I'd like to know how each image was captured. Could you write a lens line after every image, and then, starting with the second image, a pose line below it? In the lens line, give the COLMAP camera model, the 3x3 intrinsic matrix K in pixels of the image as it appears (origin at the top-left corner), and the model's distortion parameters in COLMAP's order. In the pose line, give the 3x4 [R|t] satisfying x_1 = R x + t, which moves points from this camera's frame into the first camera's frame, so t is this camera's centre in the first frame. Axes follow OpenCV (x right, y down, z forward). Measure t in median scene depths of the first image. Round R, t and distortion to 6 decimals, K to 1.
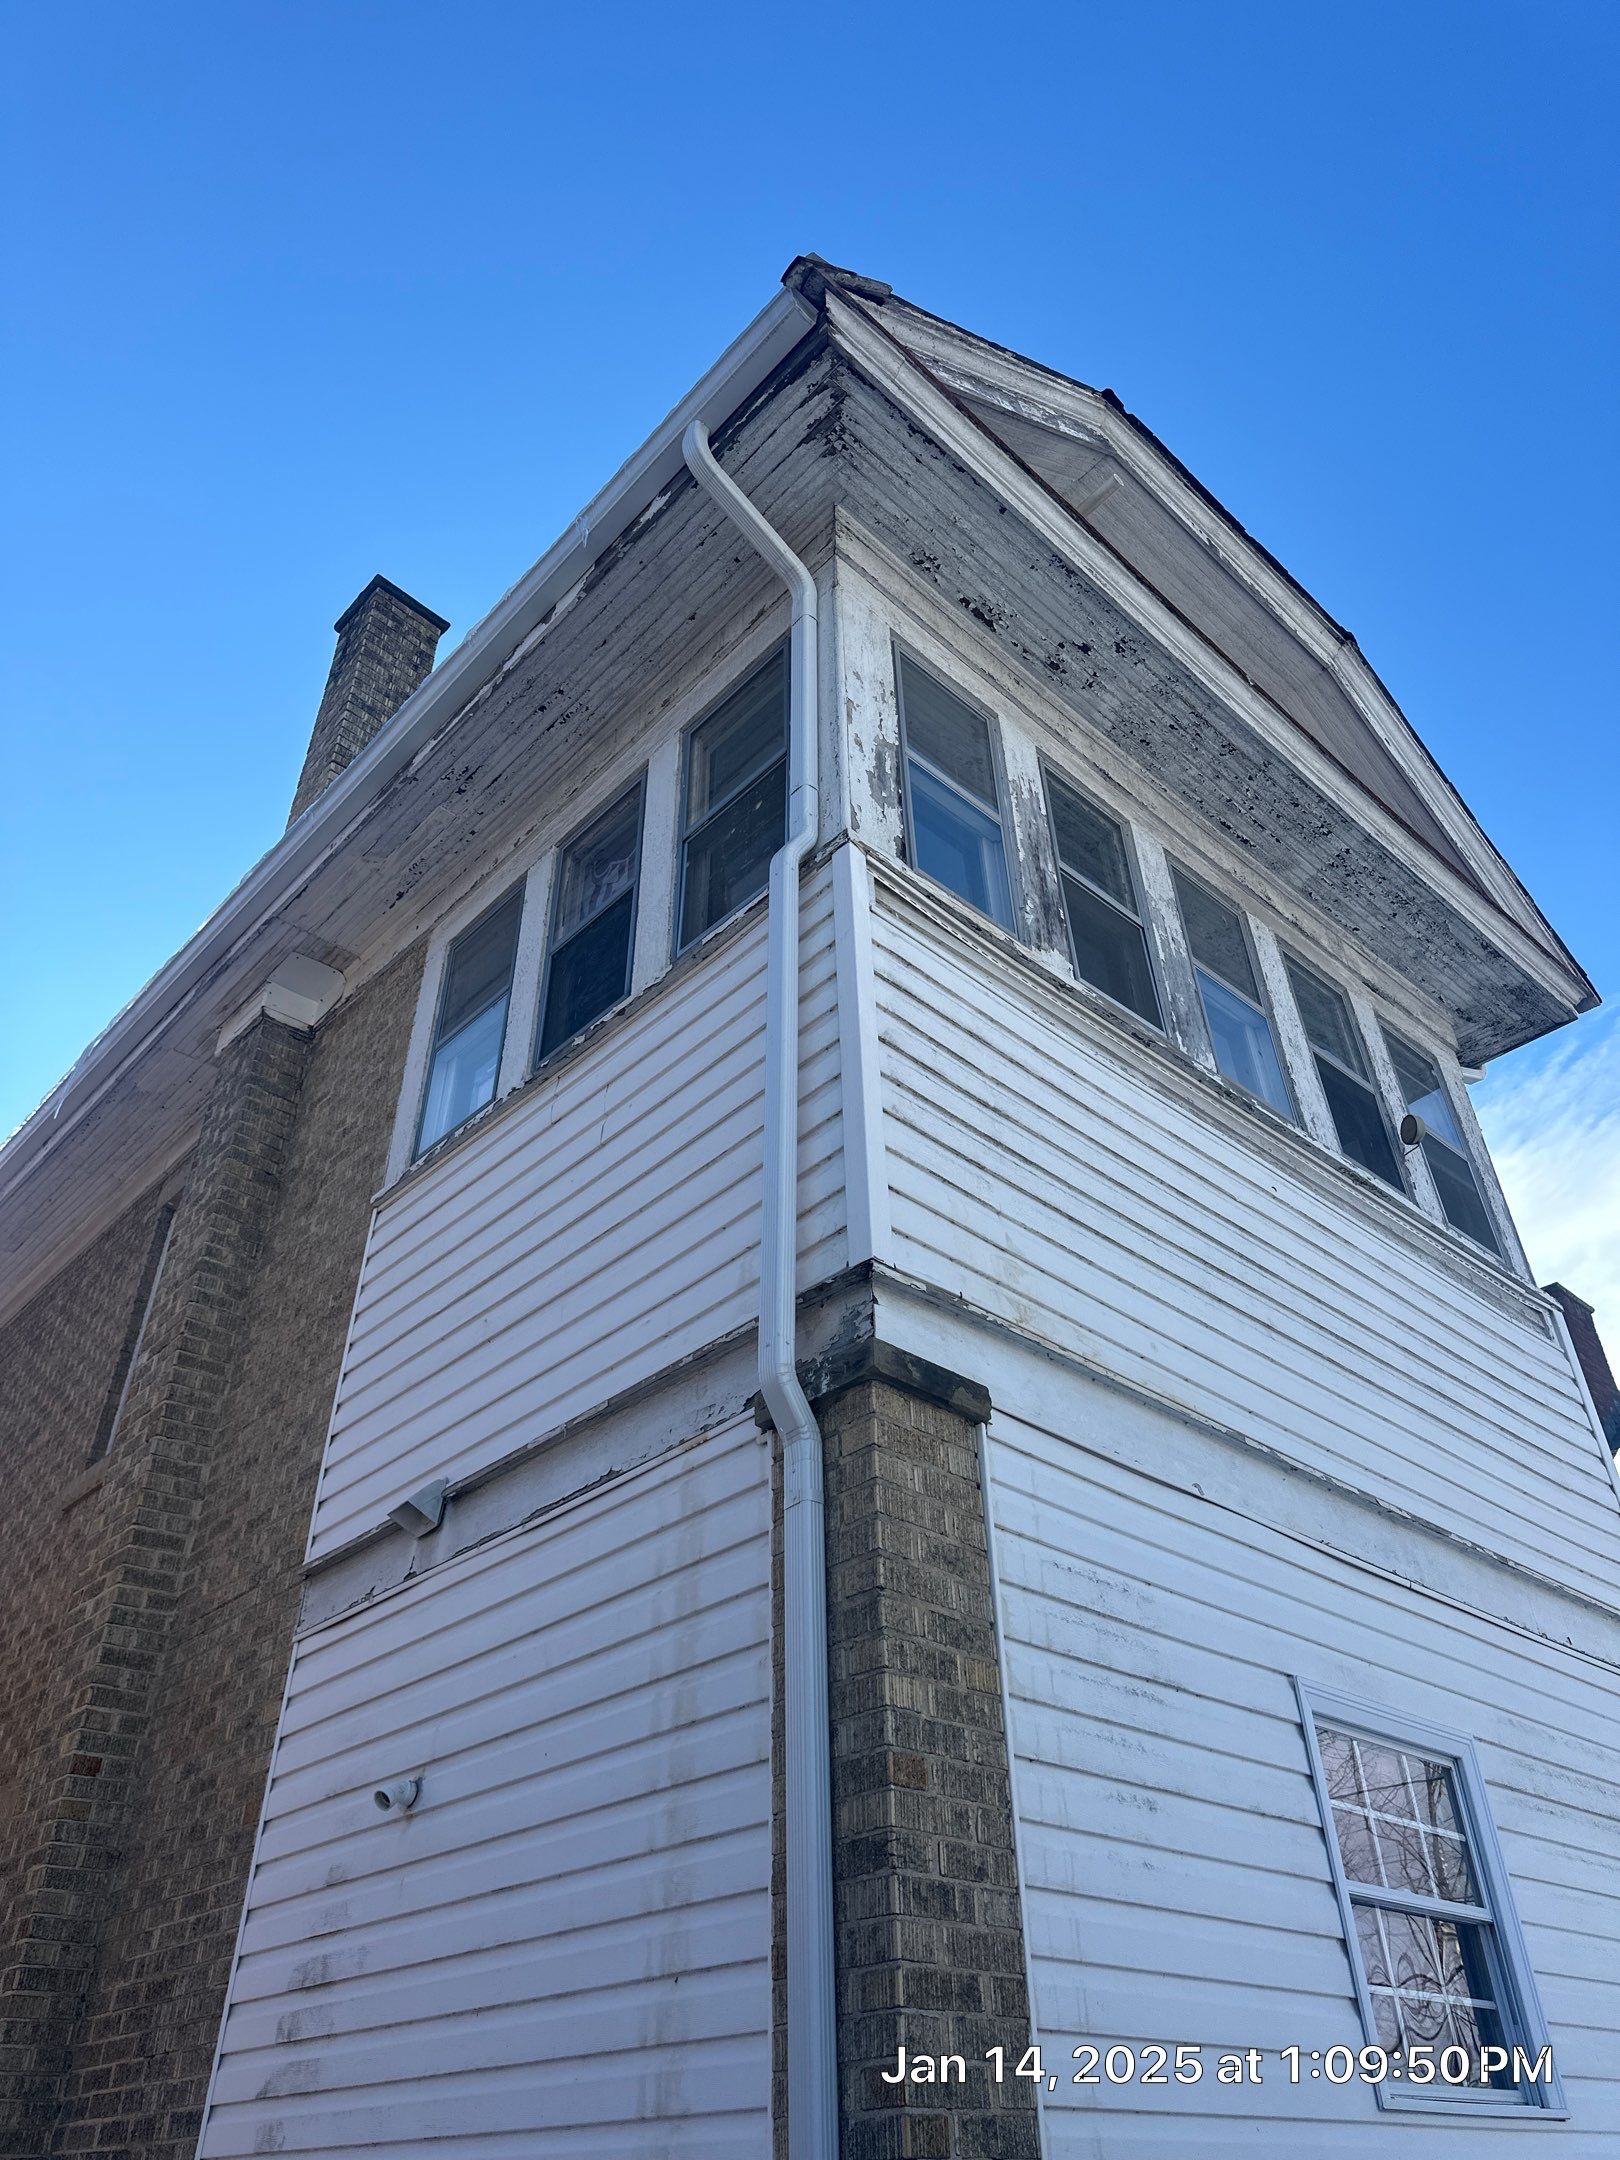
lens RADIAL K [[1501.2, 0, 808.5], [0, 1501.2, 1049.7], [0, 0, 1]] dist [0.145984, -0.280488]
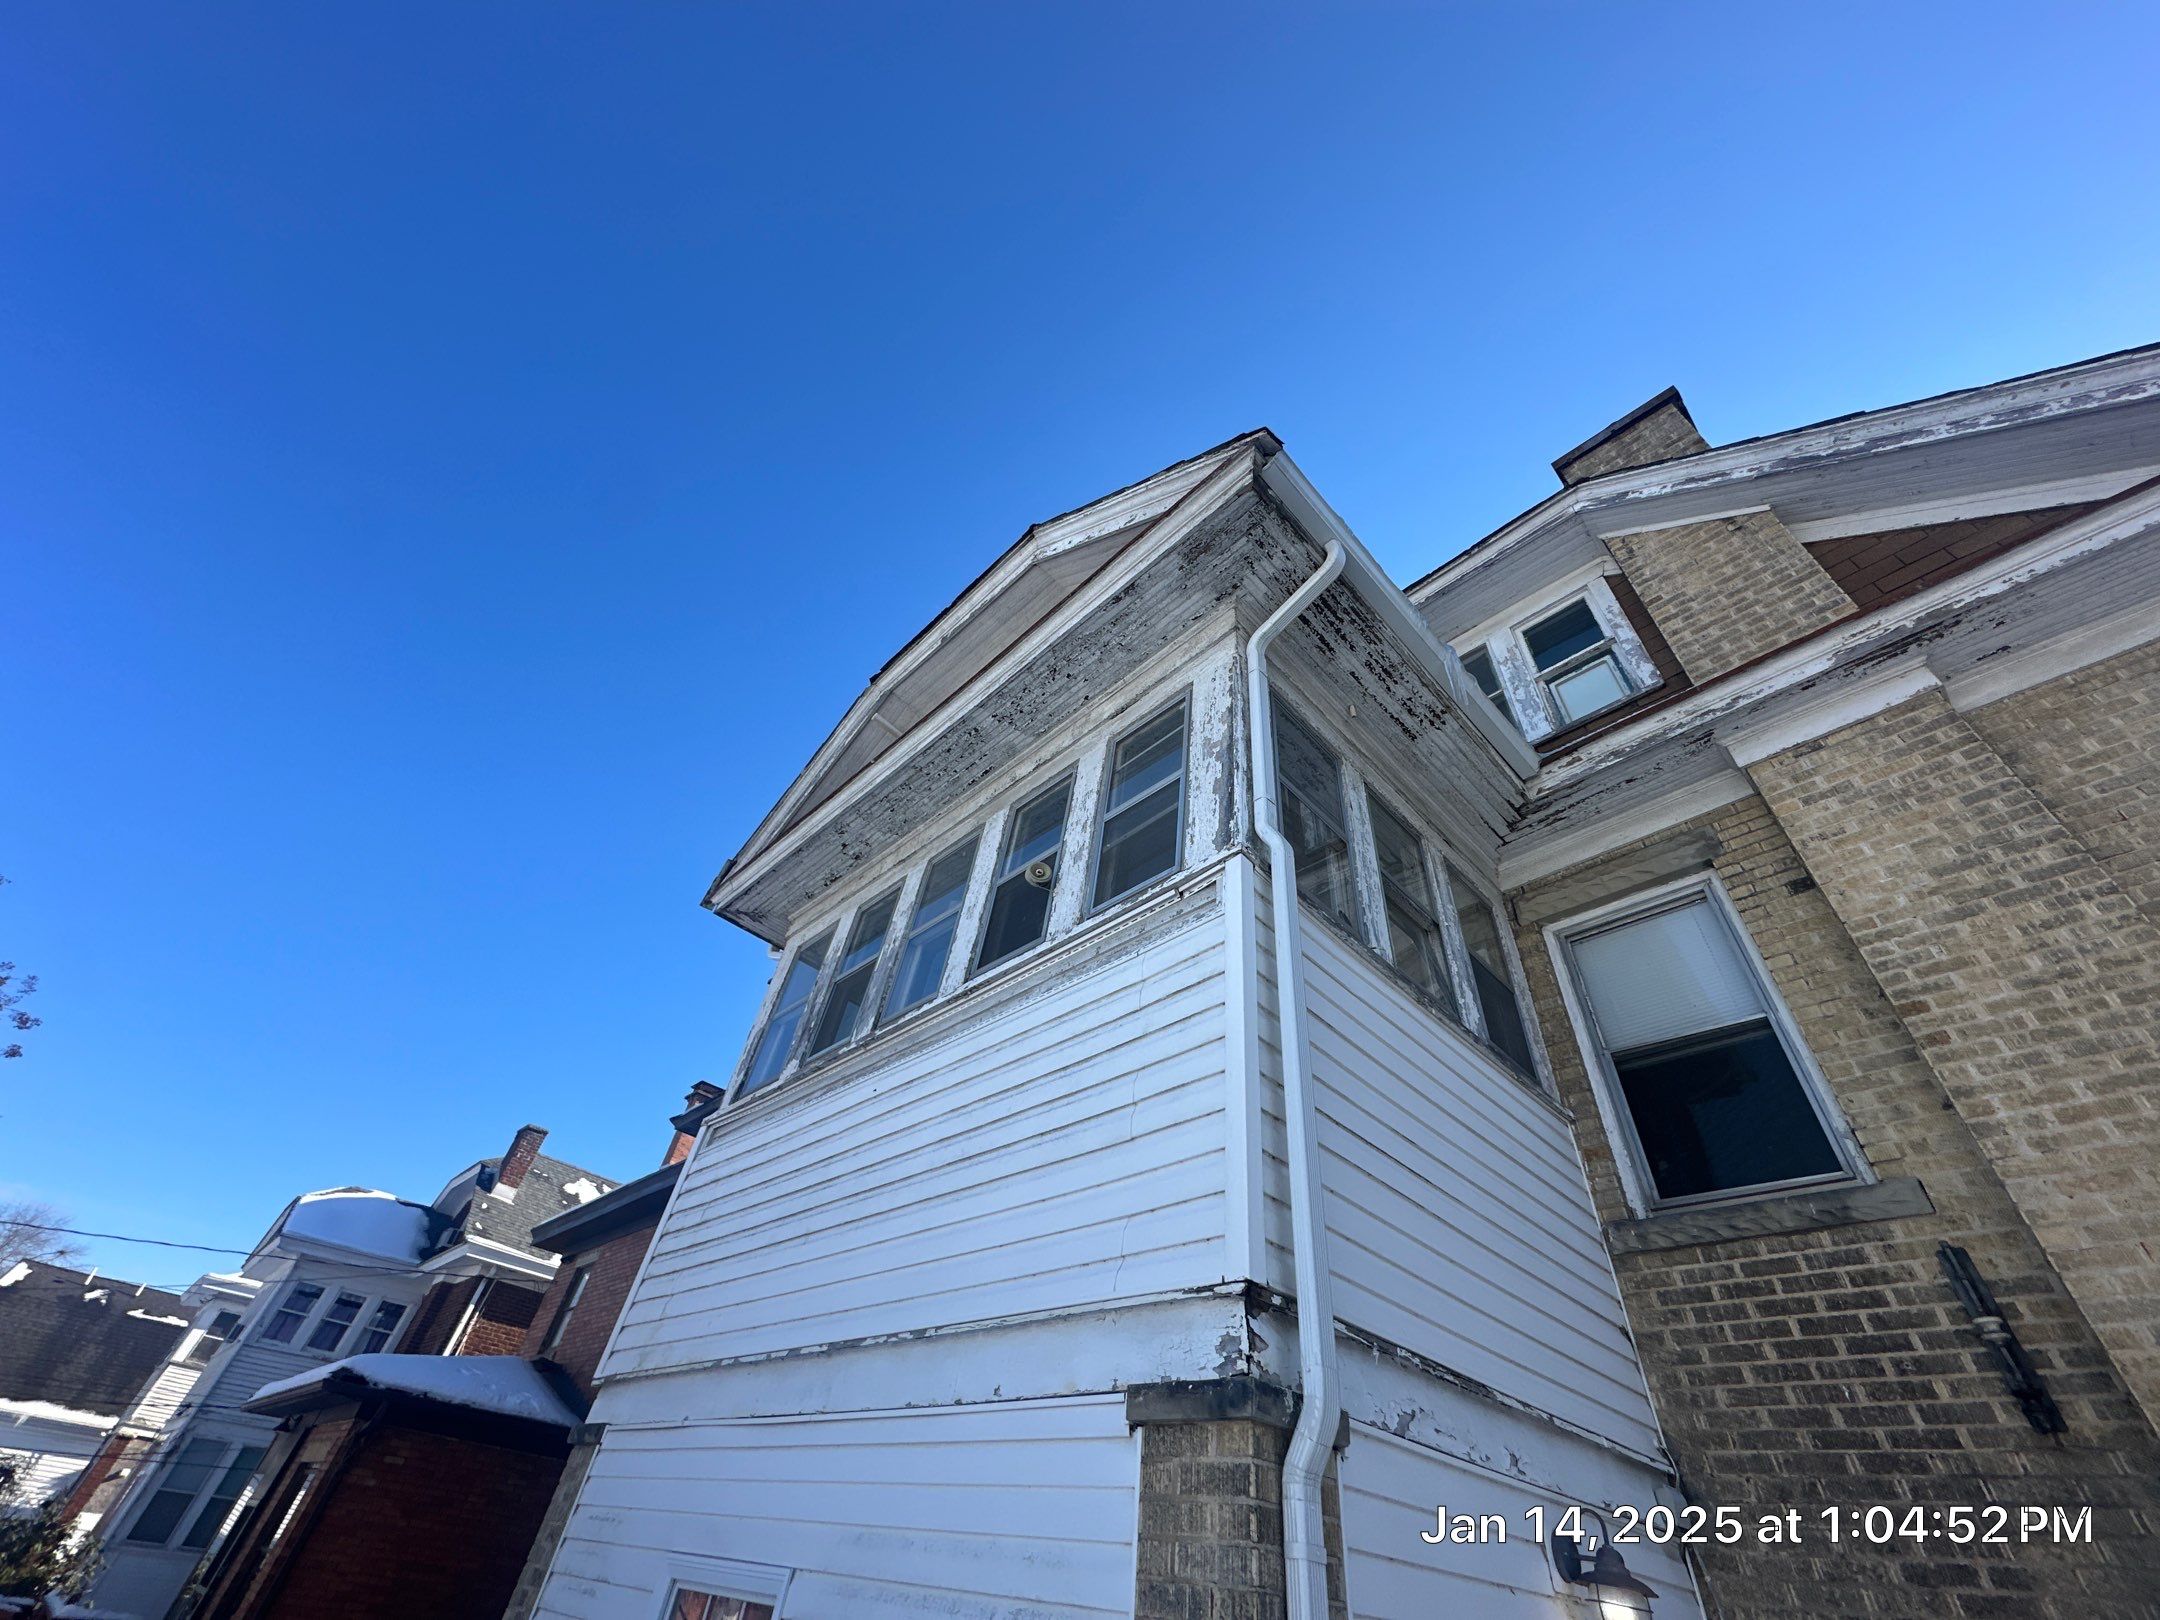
lens RADIAL K [[856.7, 0, 1080.4], [0, 856.7, 813.0], [0, 0, 1]] dist [-0.003100, 0.000220]
pose [[0.030992, -0.670839, -0.740956, 0.925974], [0.524906, 0.641783, -0.559095, 0.405960], [0.850596, -0.371605, 0.372018, 0.838084]]
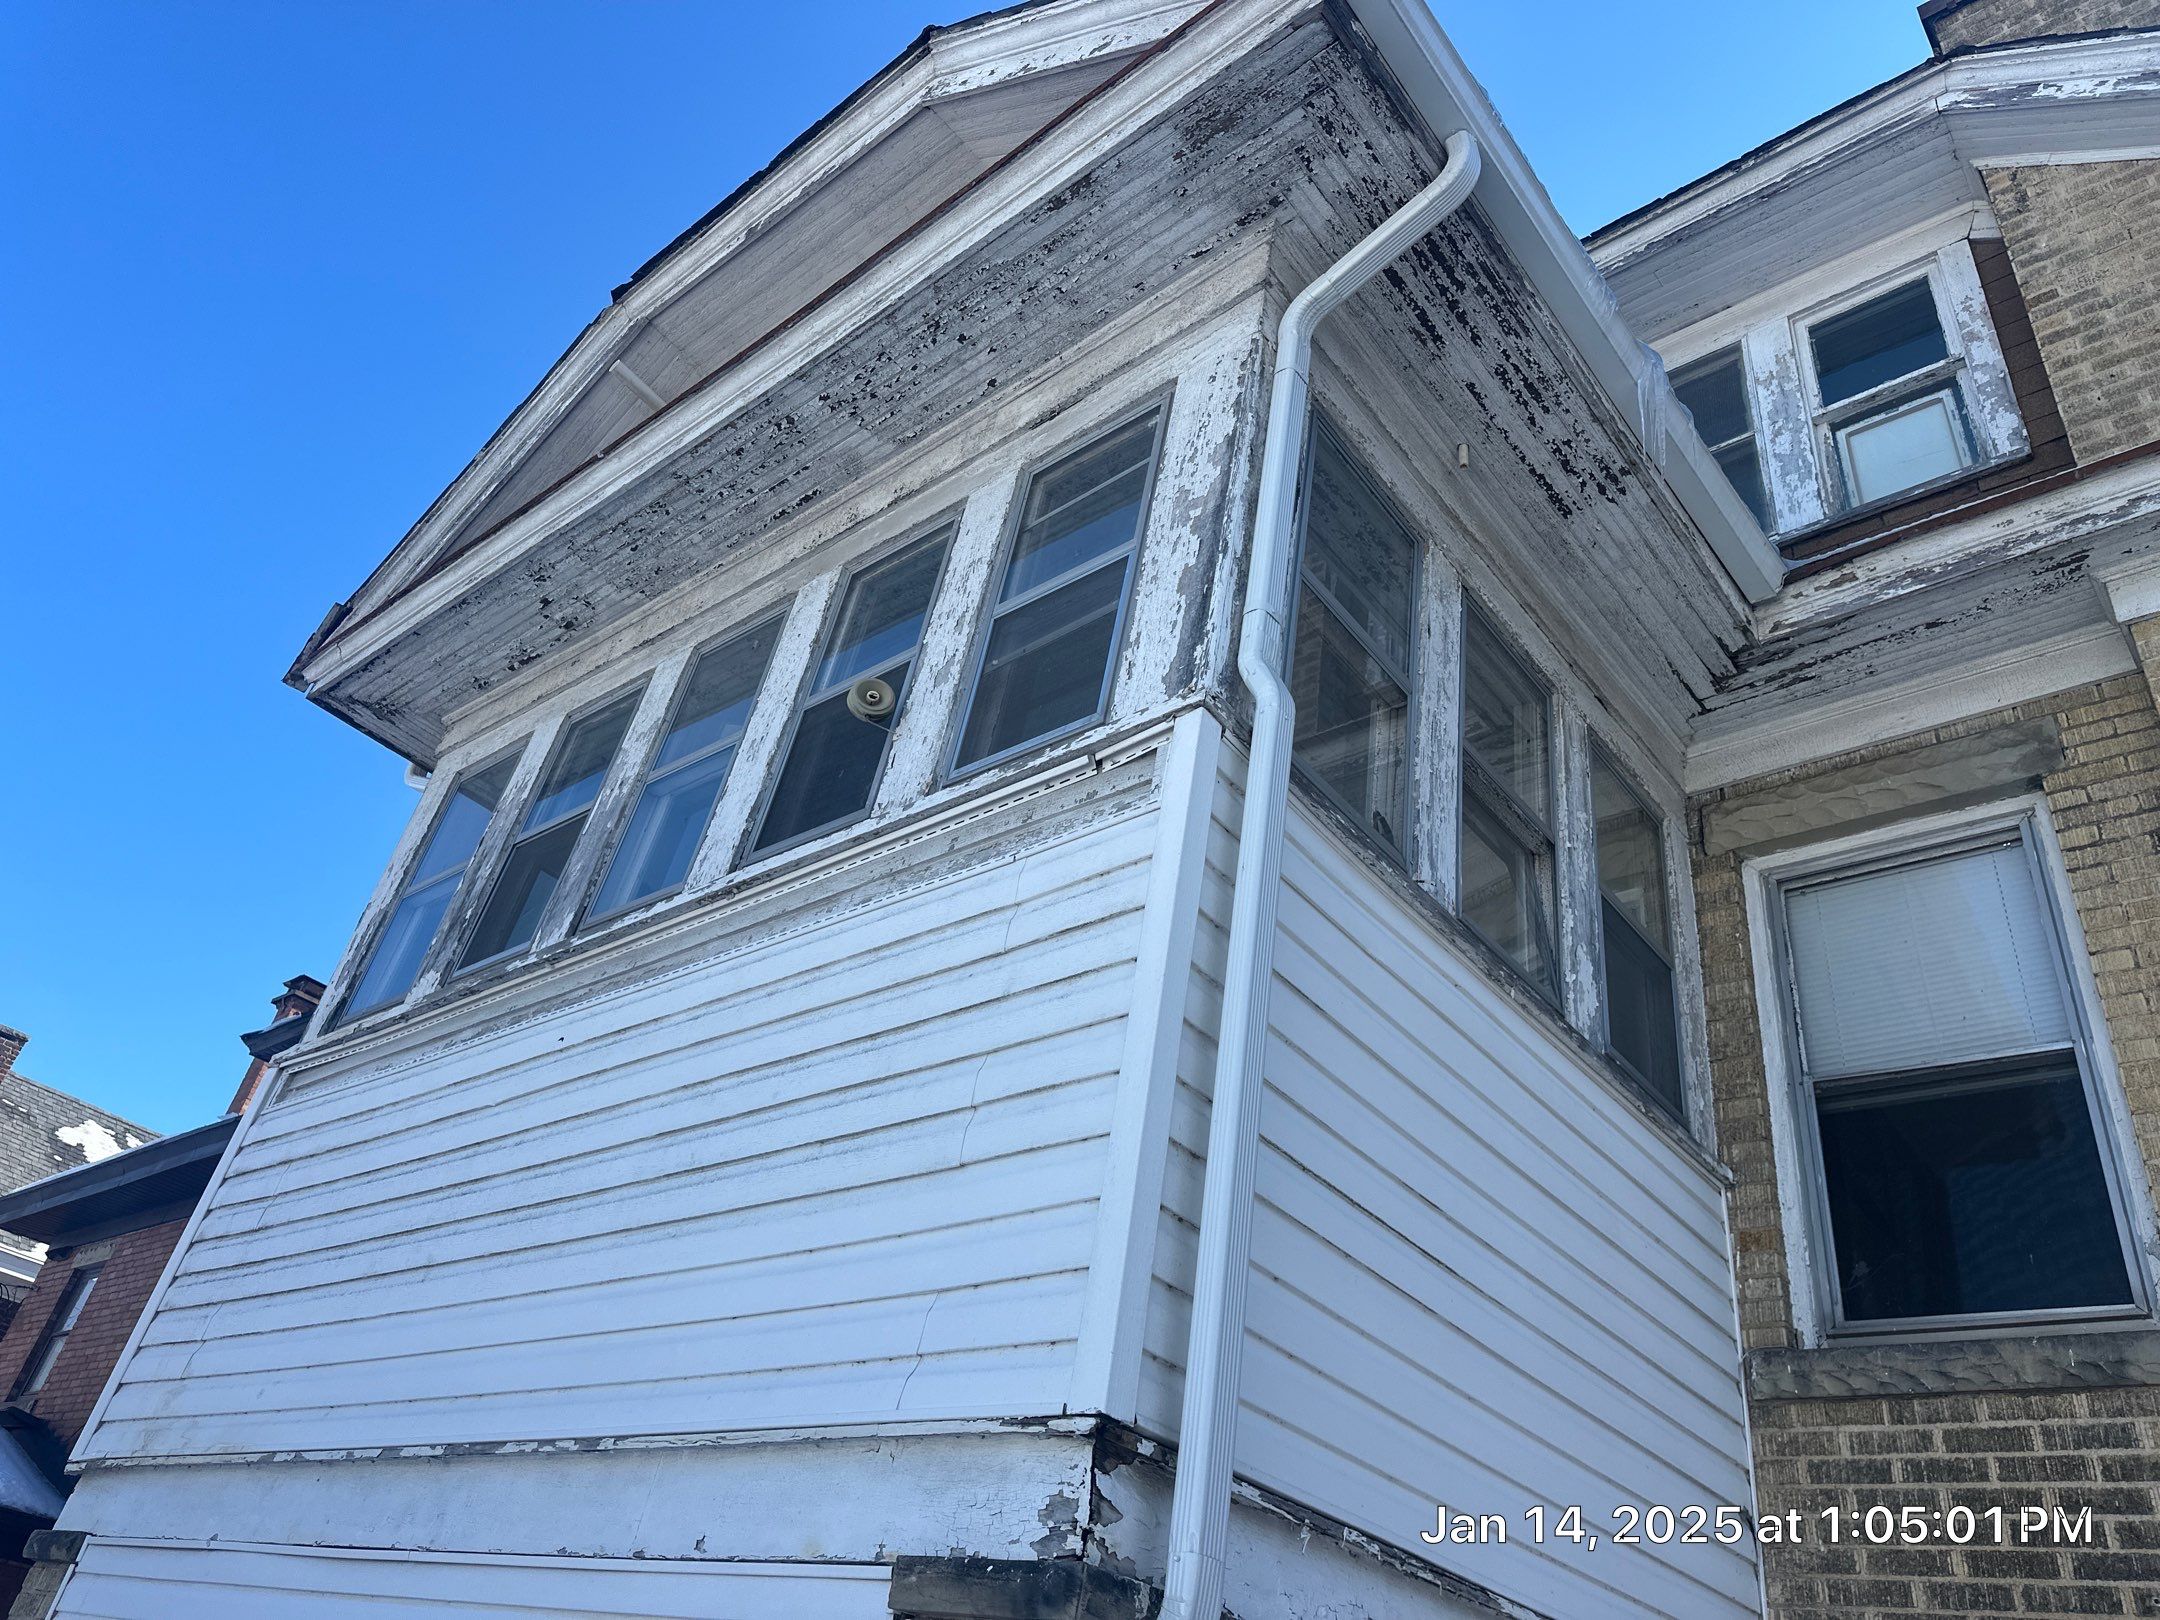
lens RADIAL K [[1519.8, 0, 1066.4], [0, 1519.8, 797.5], [0, 0, 1]] dist [0.036596, -0.043018]
pose [[0.115657, -0.542359, -0.832148, 0.943596], [0.476249, 0.765473, -0.432711, 0.411987], [0.871671, -0.346263, 0.346830, 0.868135]]
